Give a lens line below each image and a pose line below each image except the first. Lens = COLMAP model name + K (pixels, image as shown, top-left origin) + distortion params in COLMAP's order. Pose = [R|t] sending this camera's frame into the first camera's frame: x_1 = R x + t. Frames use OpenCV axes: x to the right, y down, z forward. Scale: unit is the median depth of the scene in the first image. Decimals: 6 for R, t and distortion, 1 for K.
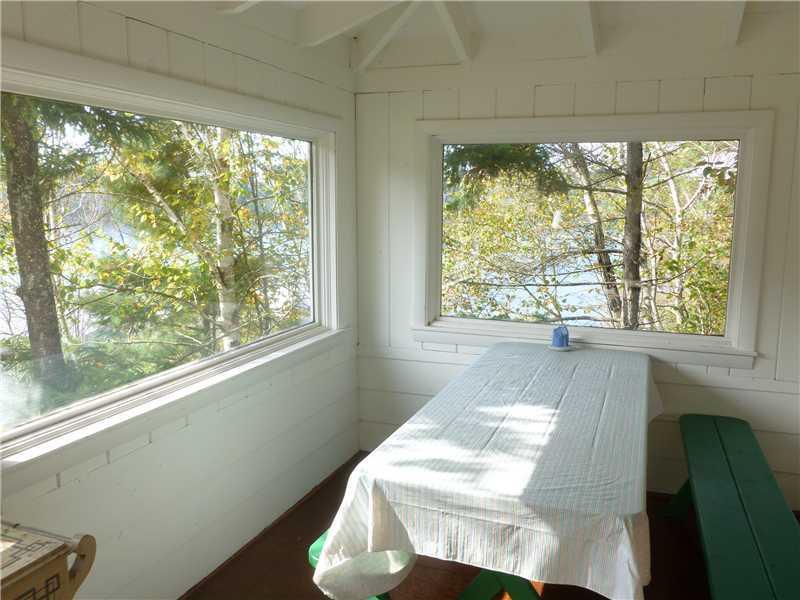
lens RADIAL K [[689.5, 0, 402.9], [0, 689.5, 298.5], [0, 0, 1]] dist [-0.004722, 0.000099]
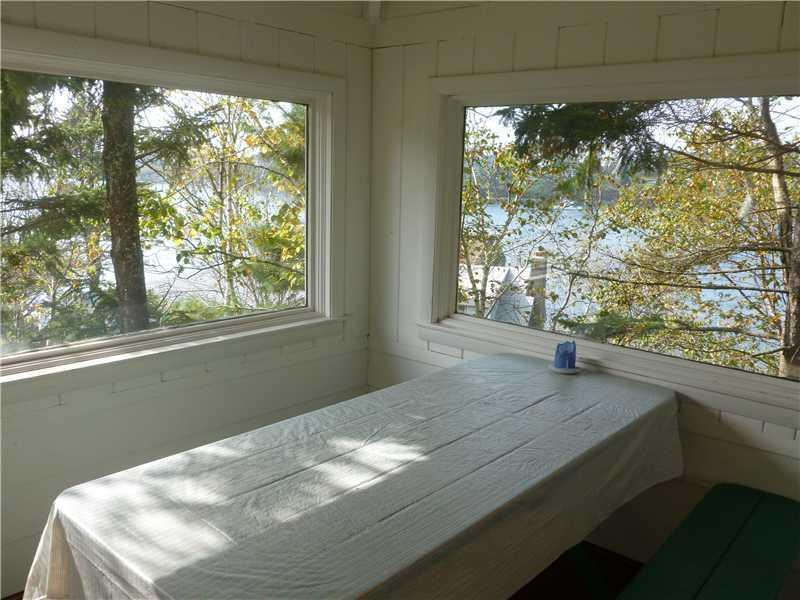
lens RADIAL K [[689.5, 0, 402.9], [0, 689.5, 298.5], [0, 0, 1]] dist [-0.004722, 0.000099]
pose [[0.936391, 0.085152, -0.340471, 0.296463], [-0.074667, 0.996246, 0.043806, -0.025885], [0.342923, -0.015598, 0.939234, 0.200146]]
